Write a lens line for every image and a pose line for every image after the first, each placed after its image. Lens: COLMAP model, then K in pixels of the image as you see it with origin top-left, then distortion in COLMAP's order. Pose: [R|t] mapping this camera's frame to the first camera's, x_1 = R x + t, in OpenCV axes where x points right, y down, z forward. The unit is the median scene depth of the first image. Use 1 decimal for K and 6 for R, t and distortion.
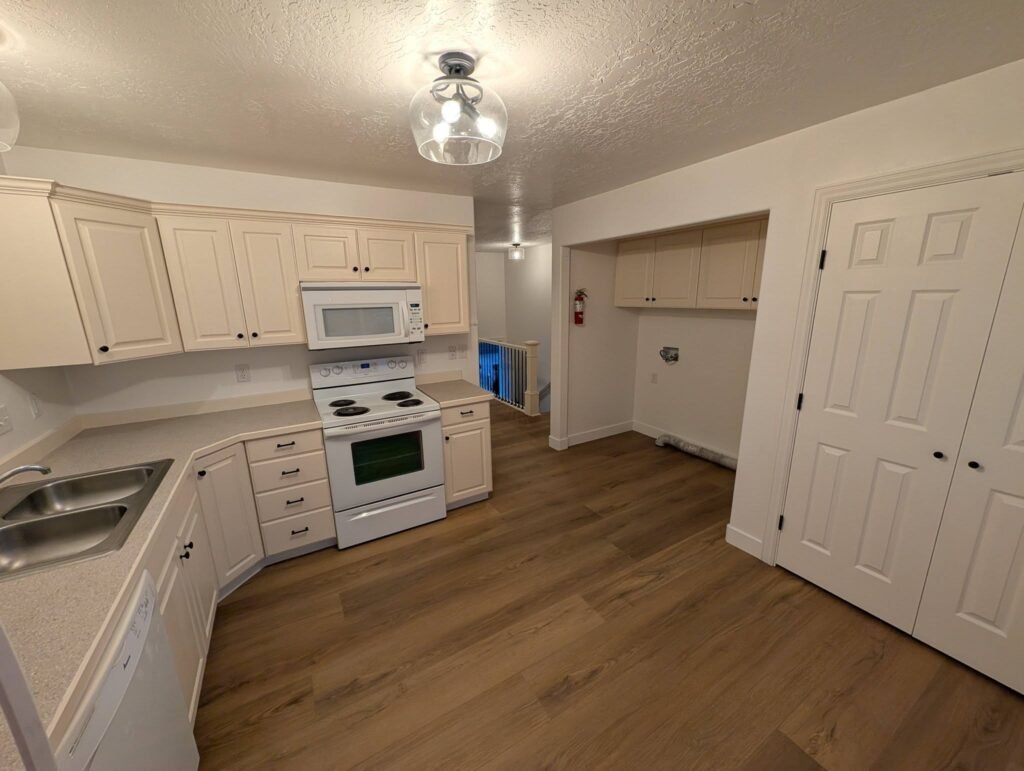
lens RADIAL K [[393.8, 0, 510.4], [0, 393.8, 386.4], [0, 0, 1]] dist [-0.003657, -0.000482]
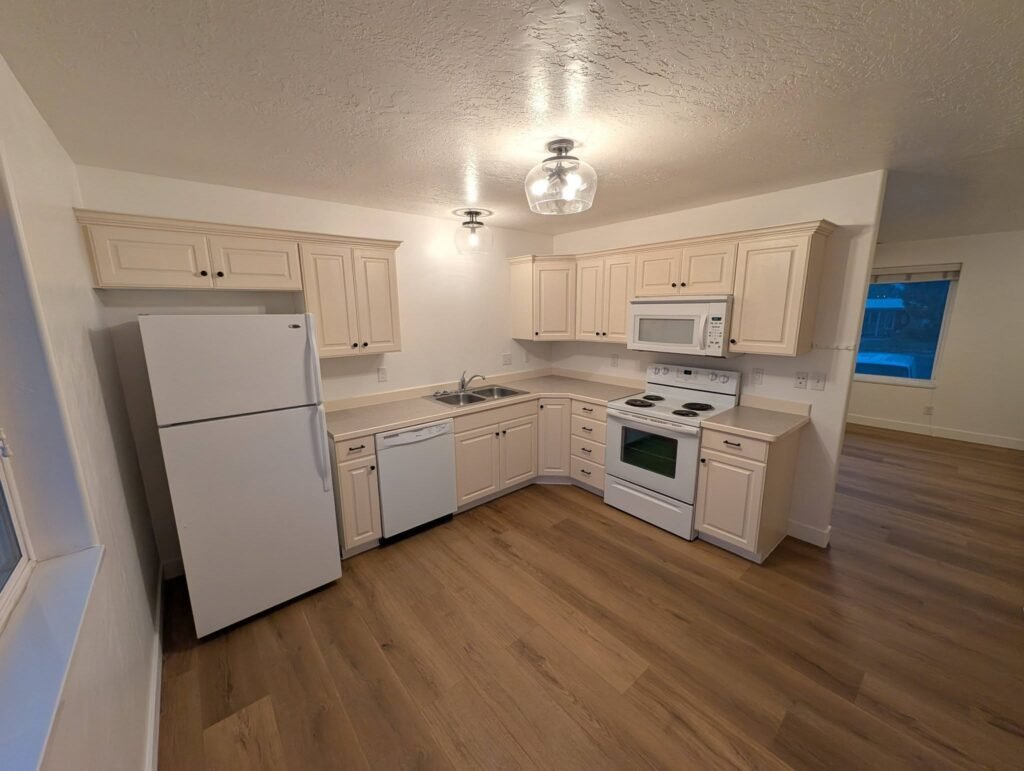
lens RADIAL K [[393.8, 0, 508.0], [0, 393.8, 386.5], [0, 0, 1]] dist [-0.003657, -0.000482]
pose [[0.159813, 0.206683, -0.965268, 0.711301], [-0.216710, 0.961327, 0.169960, -0.108749], [0.963066, 0.182021, 0.198423, 0.376085]]
